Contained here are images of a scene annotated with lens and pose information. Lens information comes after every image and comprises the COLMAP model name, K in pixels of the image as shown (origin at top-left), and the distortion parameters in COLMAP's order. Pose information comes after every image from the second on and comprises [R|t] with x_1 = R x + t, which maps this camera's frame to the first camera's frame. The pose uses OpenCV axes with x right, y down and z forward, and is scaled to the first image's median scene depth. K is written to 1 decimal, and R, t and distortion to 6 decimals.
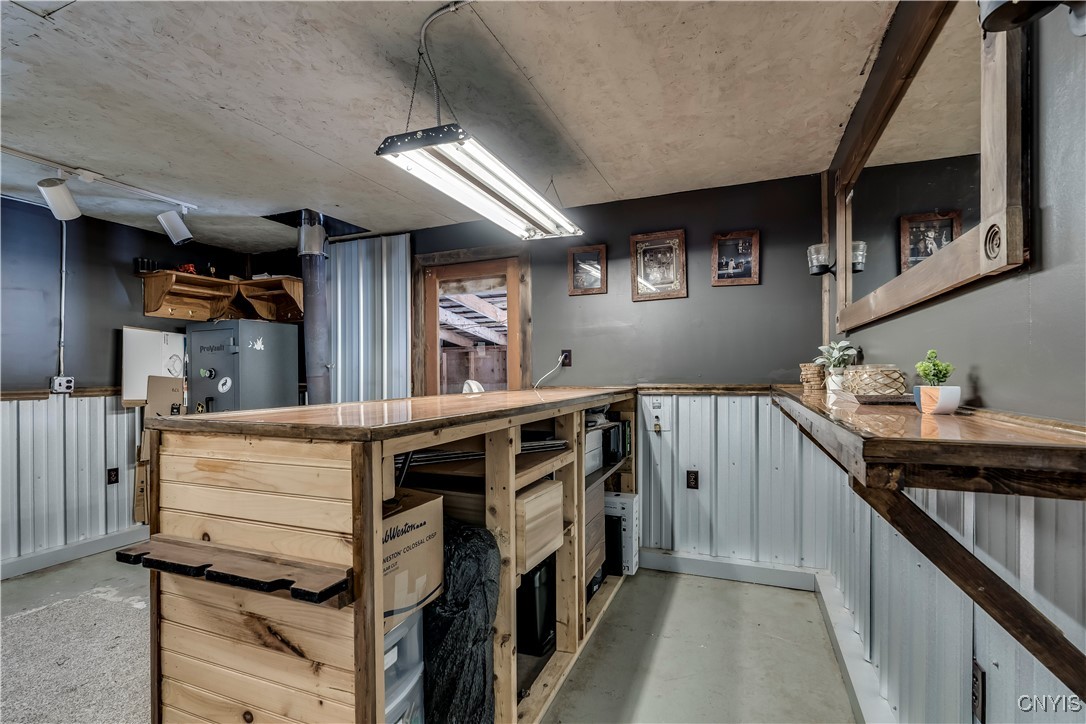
lens RADIAL K [[502.0, 0, 546.4], [0, 502.0, 371.5], [0, 0, 1]] dist [-0.003156, 0.000188]
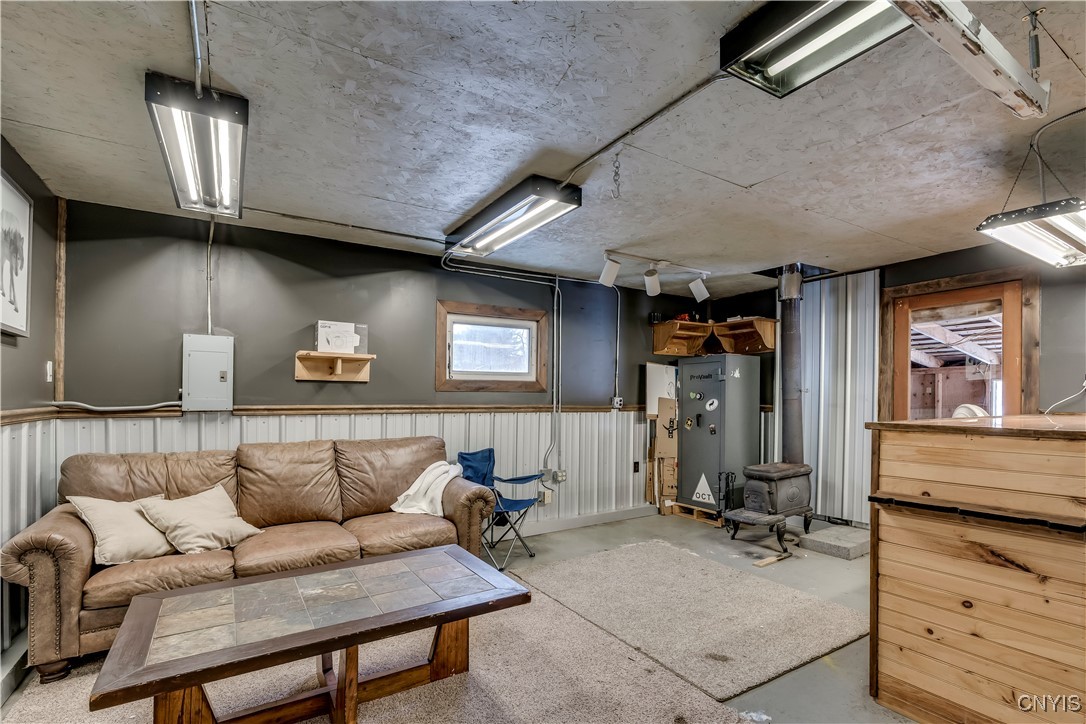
lens RADIAL K [[516.4, 0, 545.9], [0, 516.4, 399.5], [0, 0, 1]] dist [-0.002350, -0.000309]
pose [[0.817201, 0.012309, -0.576222, -0.229274], [-0.007555, 0.999915, 0.010646, 0.001681], [0.576304, -0.004346, 0.817224, -0.358051]]
